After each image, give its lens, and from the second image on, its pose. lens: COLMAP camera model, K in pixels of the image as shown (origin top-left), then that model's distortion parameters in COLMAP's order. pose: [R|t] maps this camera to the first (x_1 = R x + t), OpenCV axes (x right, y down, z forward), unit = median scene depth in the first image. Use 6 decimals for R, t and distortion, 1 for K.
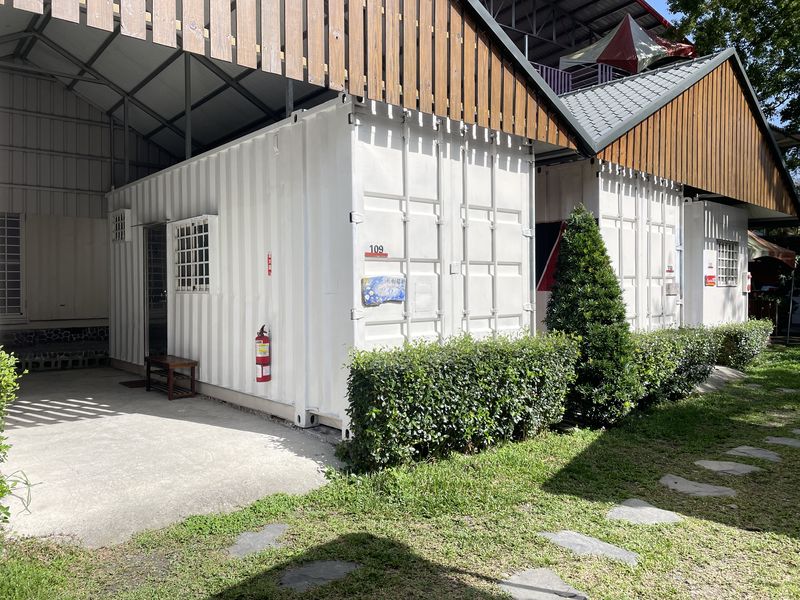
lens RADIAL K [[611.0, 0, 401.0], [0, 611.0, 300.5], [0, 0, 1]] dist [0.006620, -0.002692]
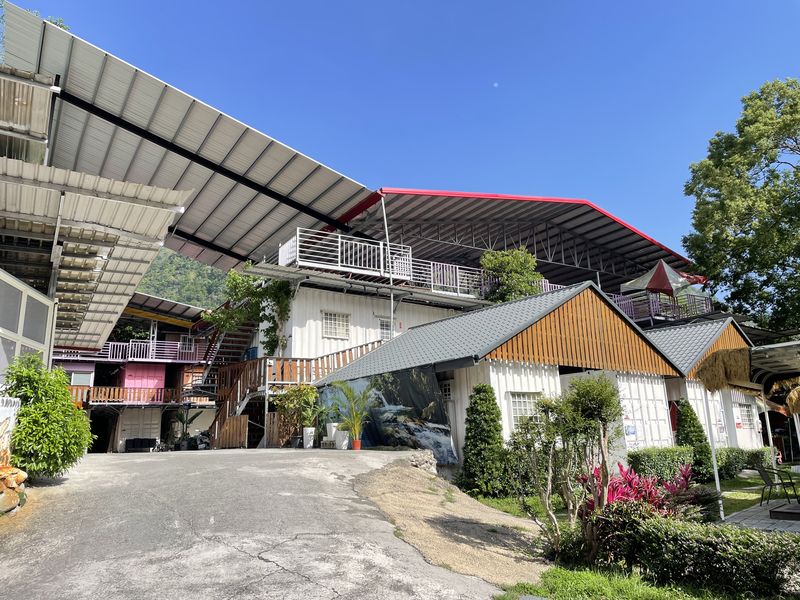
lens RADIAL K [[598.8, 0, 400.7], [0, 598.8, 295.9], [0, 0, 1]] dist [0.013820, -0.003762]
pose [[0.999084, -0.028136, -0.032242, -0.856316], [0.019026, 0.966950, -0.254254, 0.062527], [0.038330, 0.253408, 0.966600, -1.715574]]
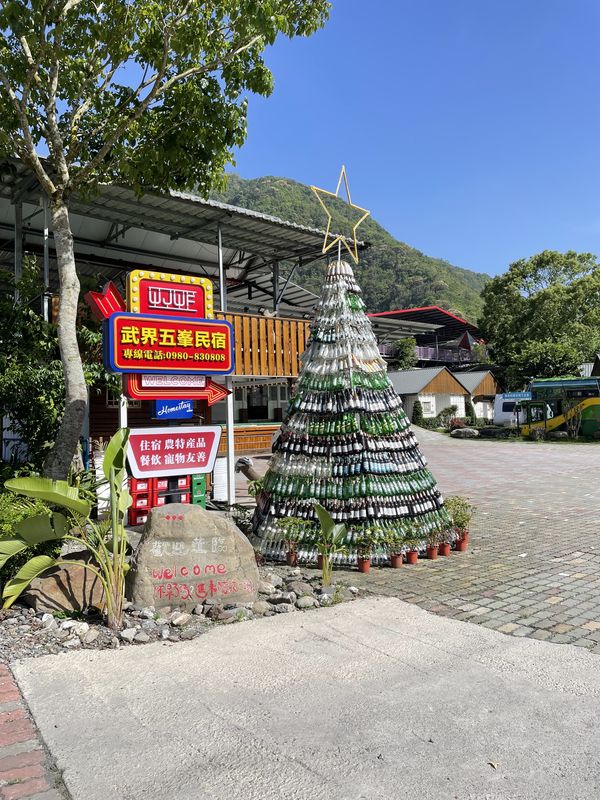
lens RADIAL K [[598.8, 0, 298.1], [0, 598.8, 400.4], [0, 0, 1]] dist [0.013820, -0.003762]
pose [[0.992537, -0.011044, 0.121442, -2.991822], [0.015111, 0.999354, -0.032615, 0.058979], [-0.121003, 0.034207, 0.992063, -6.746700]]
